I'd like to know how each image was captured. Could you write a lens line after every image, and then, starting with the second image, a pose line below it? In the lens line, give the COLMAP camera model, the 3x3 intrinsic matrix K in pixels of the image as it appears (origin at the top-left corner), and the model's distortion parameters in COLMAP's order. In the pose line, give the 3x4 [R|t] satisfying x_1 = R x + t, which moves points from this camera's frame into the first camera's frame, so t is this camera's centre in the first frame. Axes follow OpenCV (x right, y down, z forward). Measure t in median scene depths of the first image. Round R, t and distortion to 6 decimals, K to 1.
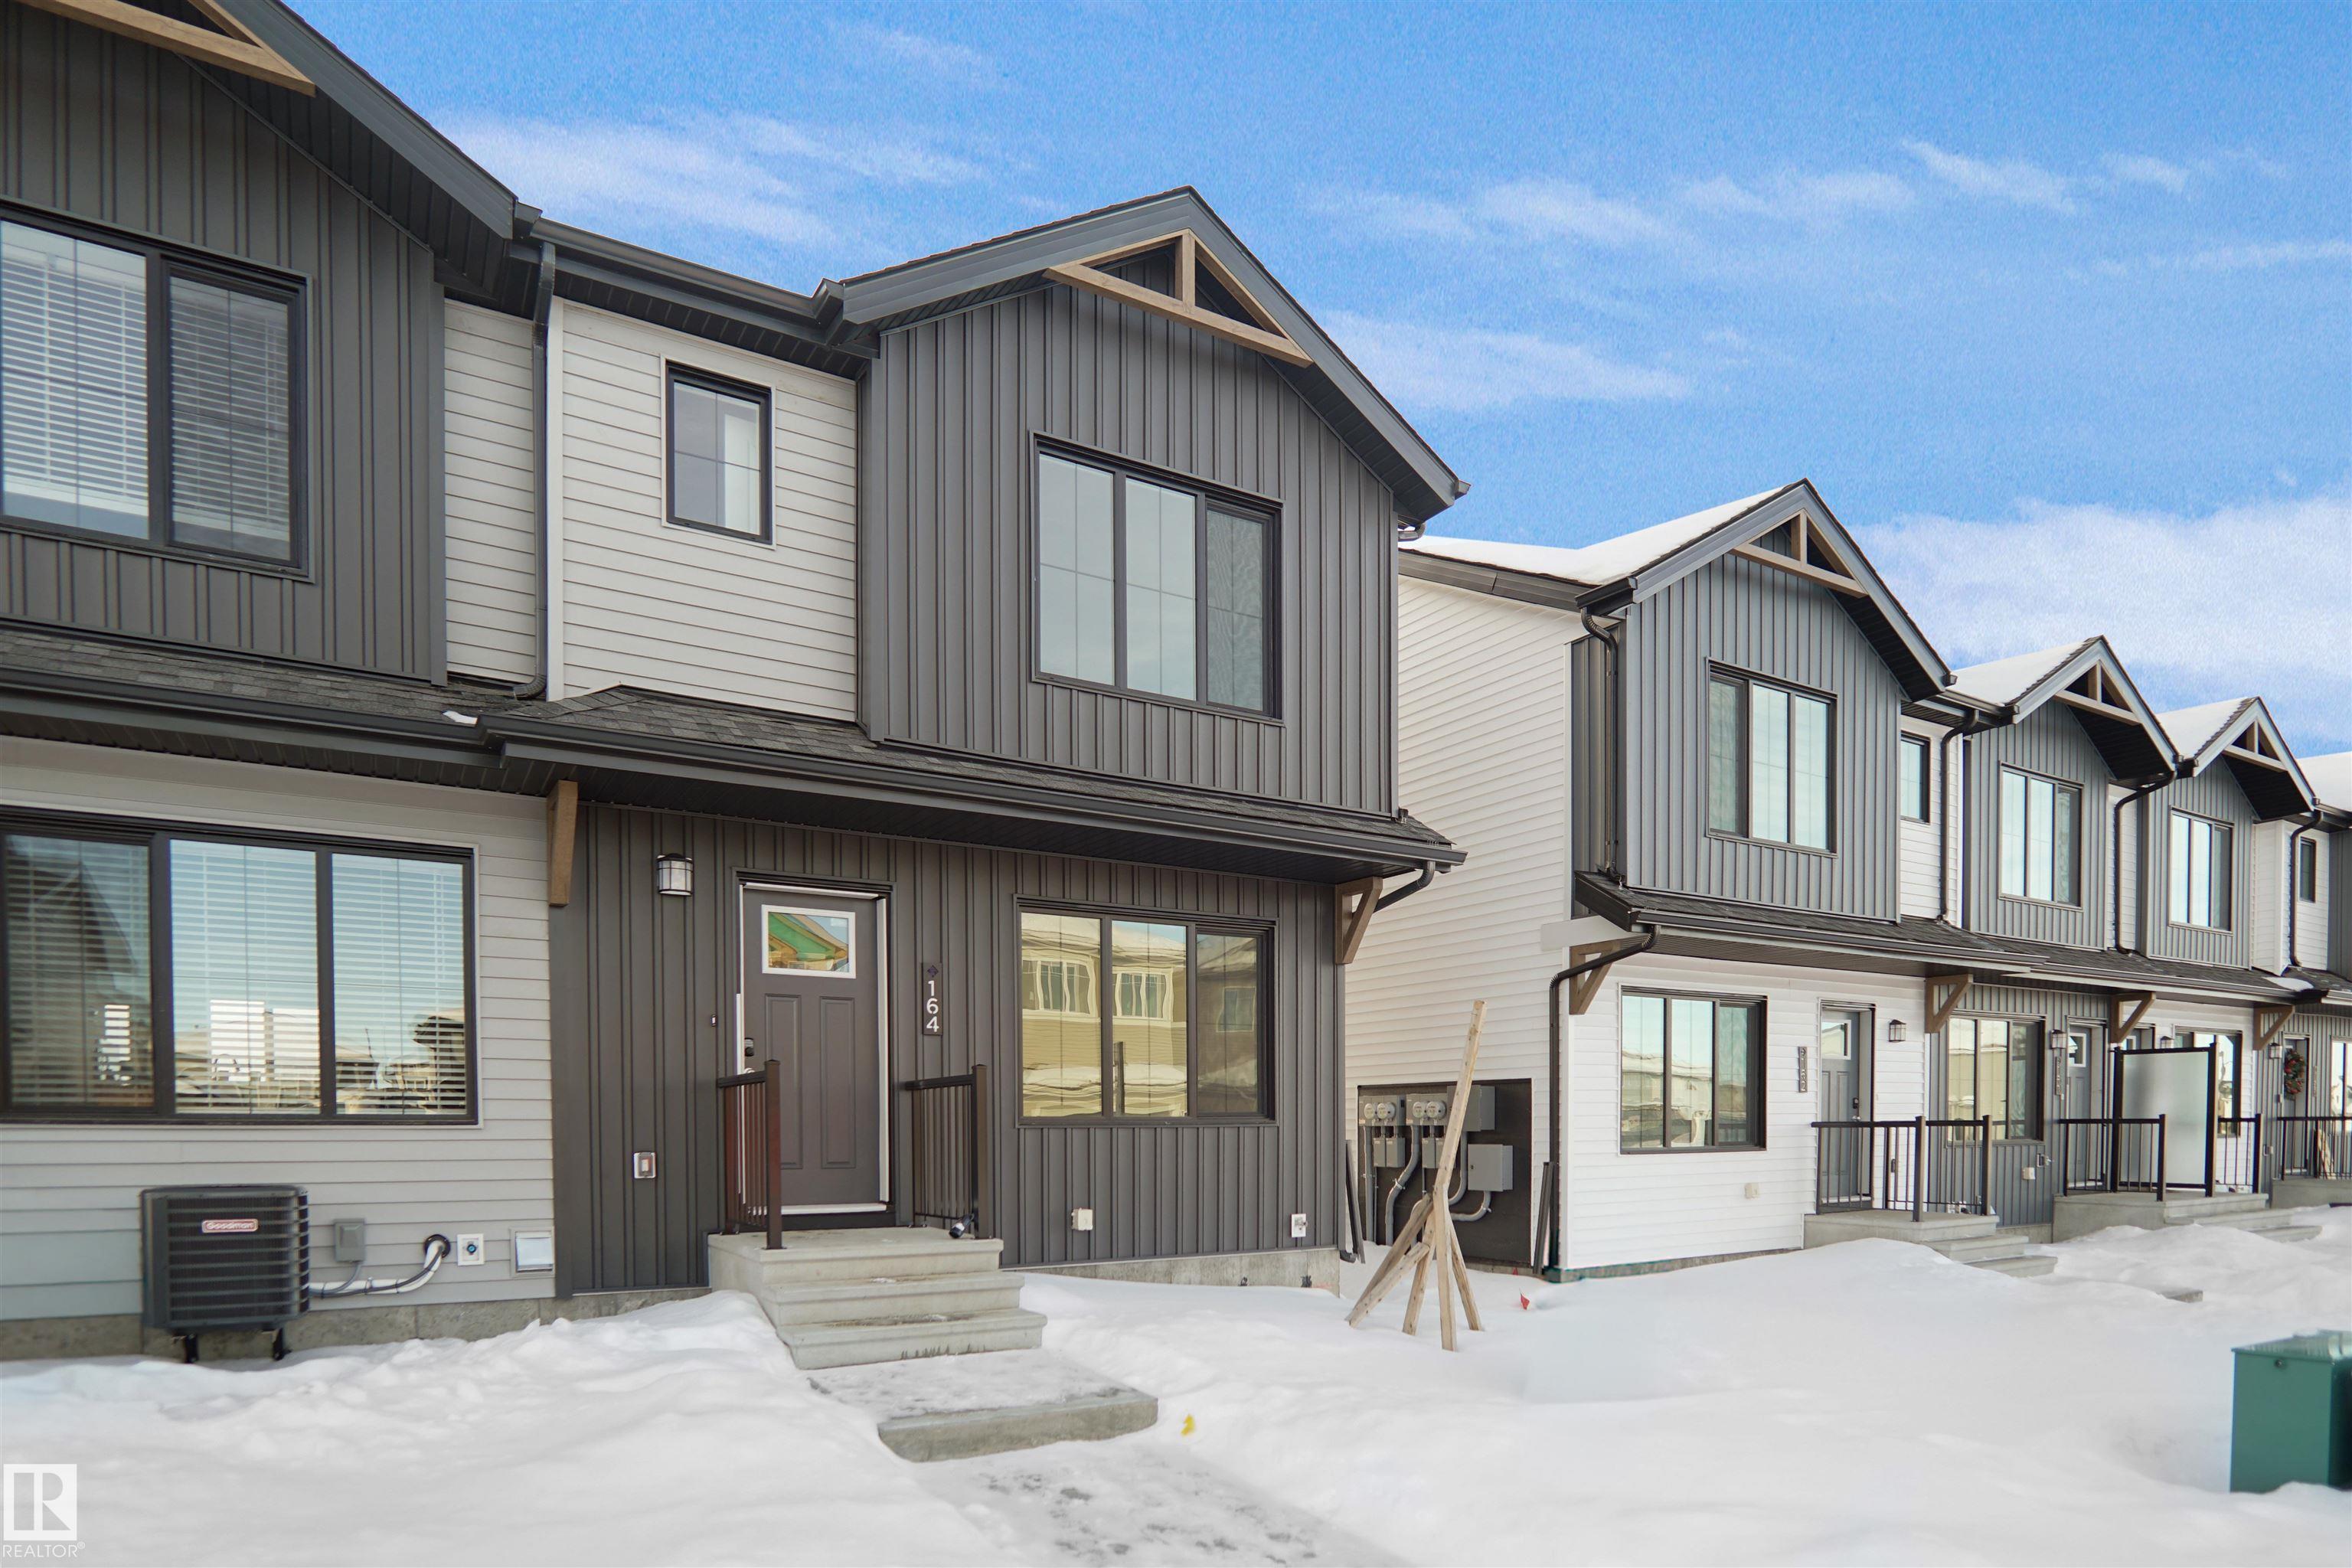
lens RADIAL K [[1294.4, 0, 1192.4], [0, 1294.4, 775.6], [0, 0, 1]] dist [-0.002874, -0.000540]
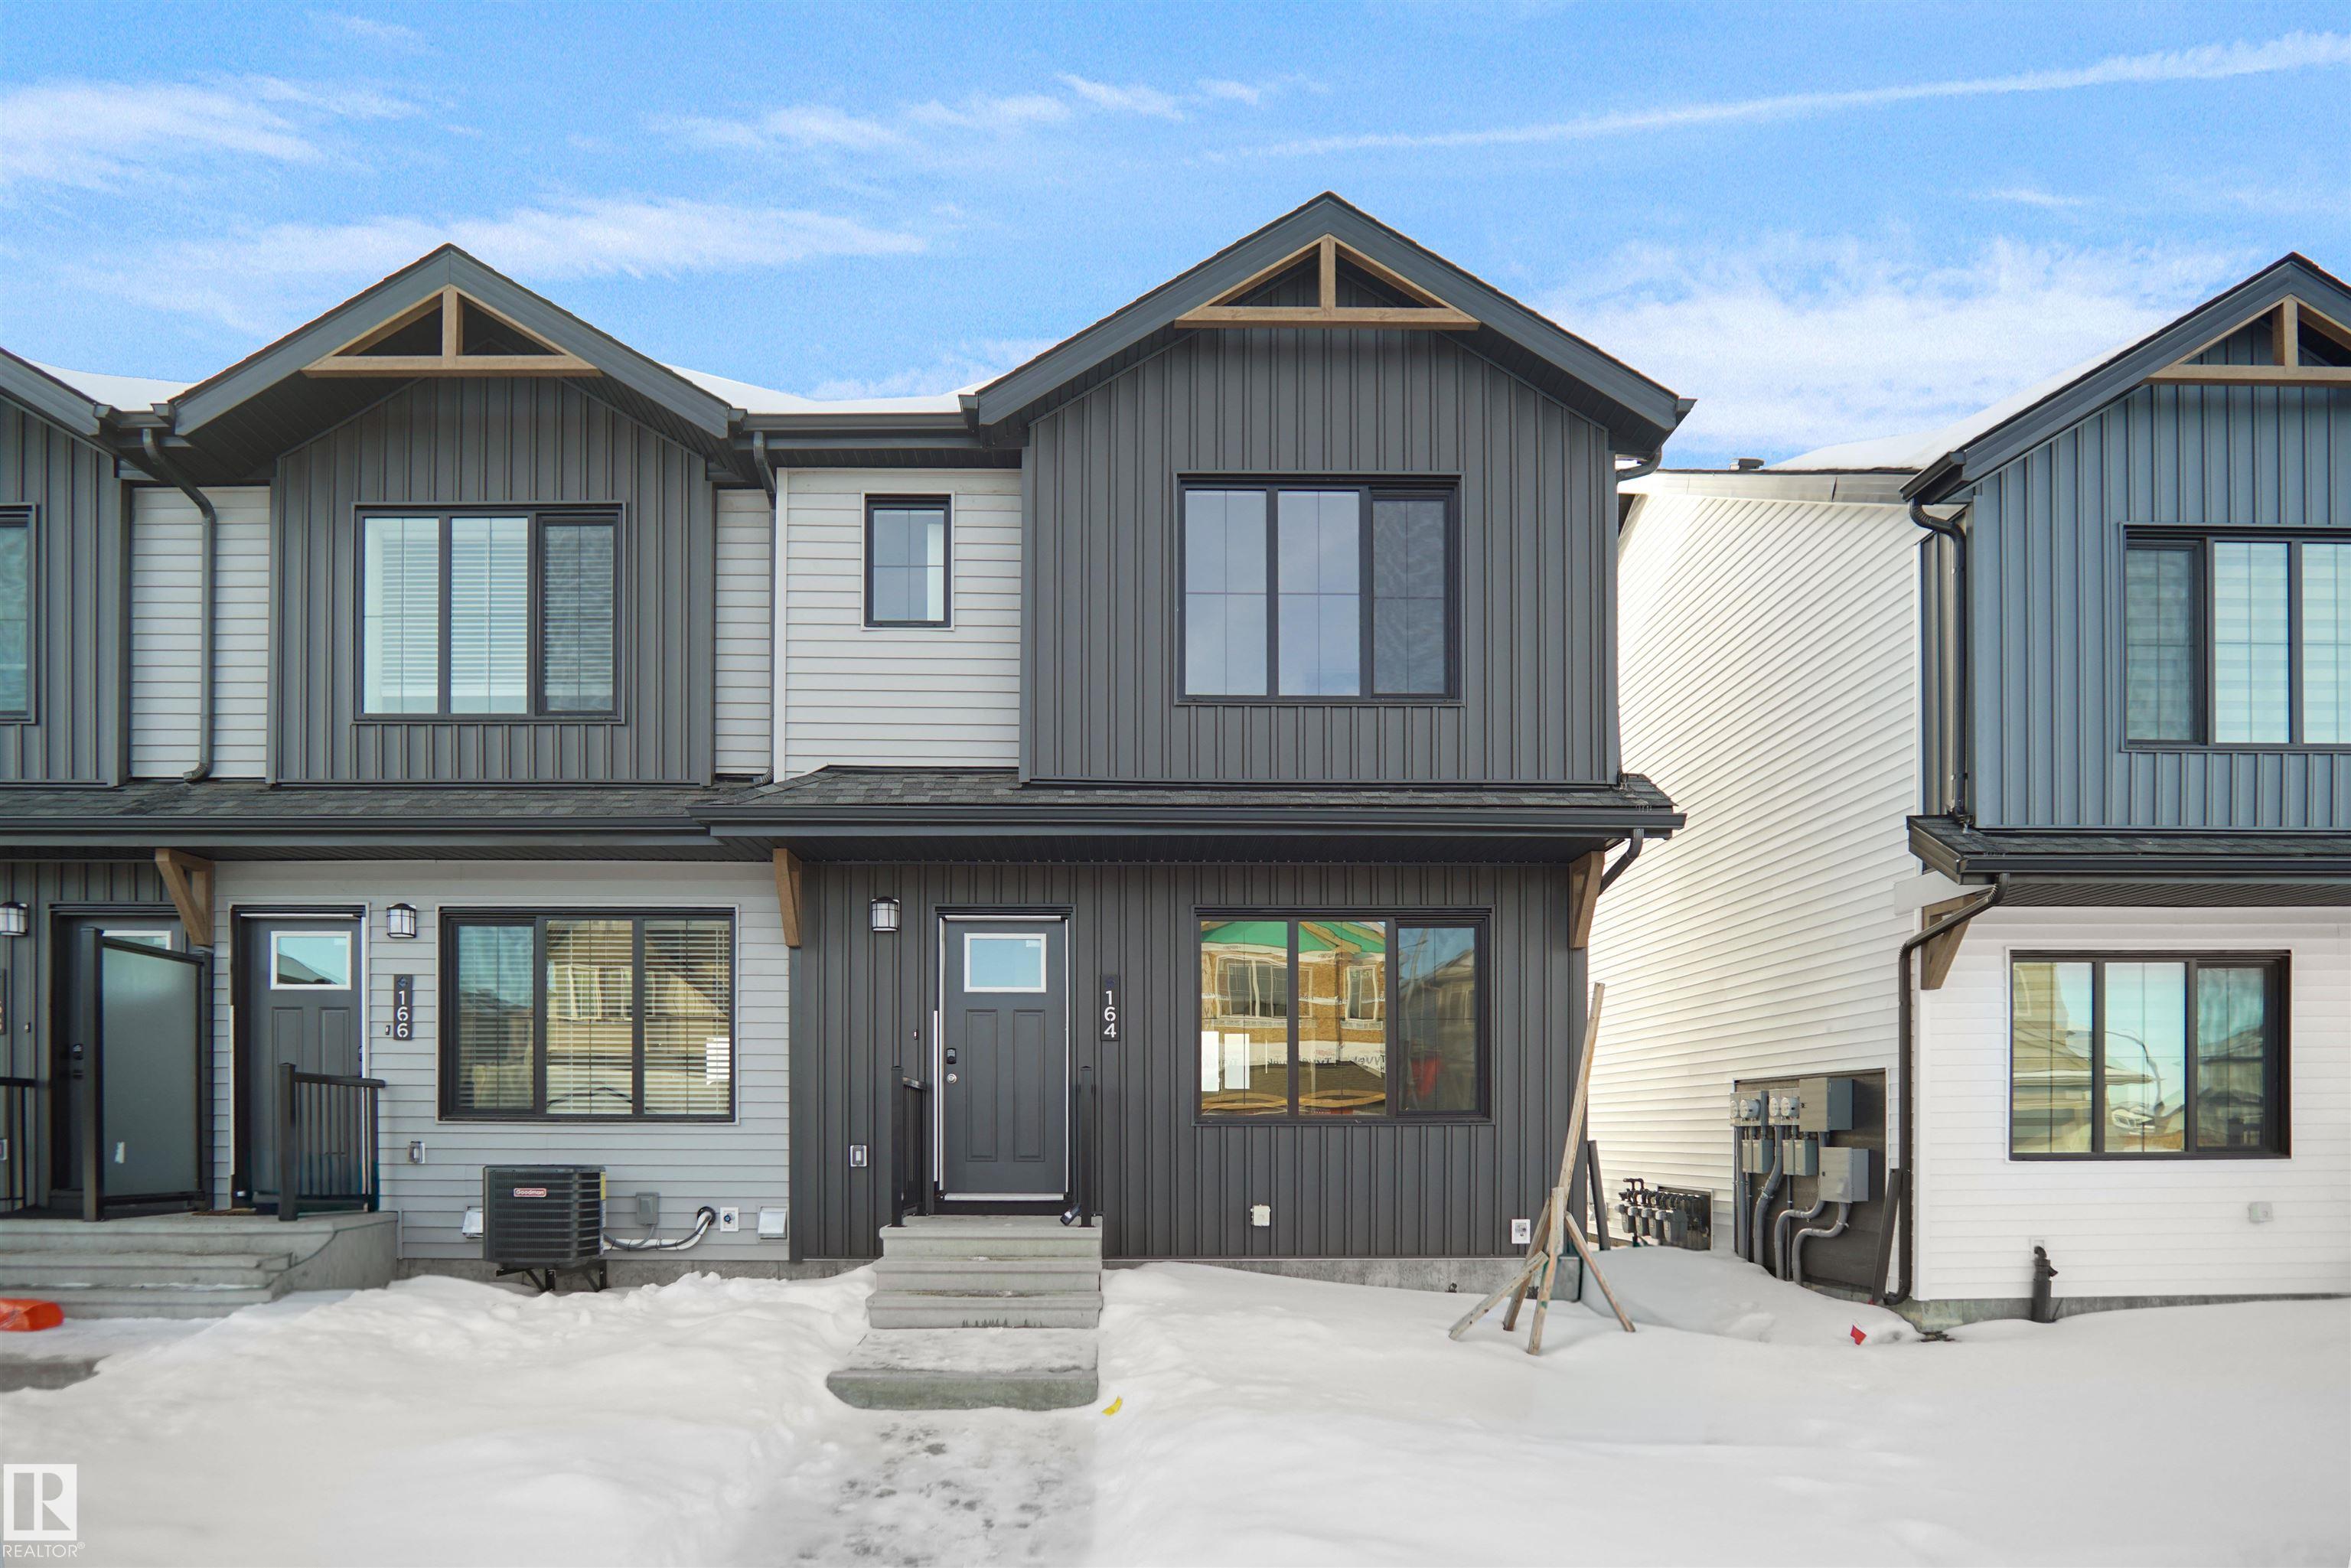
lens RADIAL K [[1285.6, 0, 1175.0], [0, 1285.6, 739.7], [0, 0, 1]] dist [-0.005754, 0.000494]
pose [[0.869004, -0.143221, -0.473624, 0.383250], [0.127481, 0.989684, -0.065373, 0.025338], [0.478101, -0.003569, 0.878298, 0.067748]]
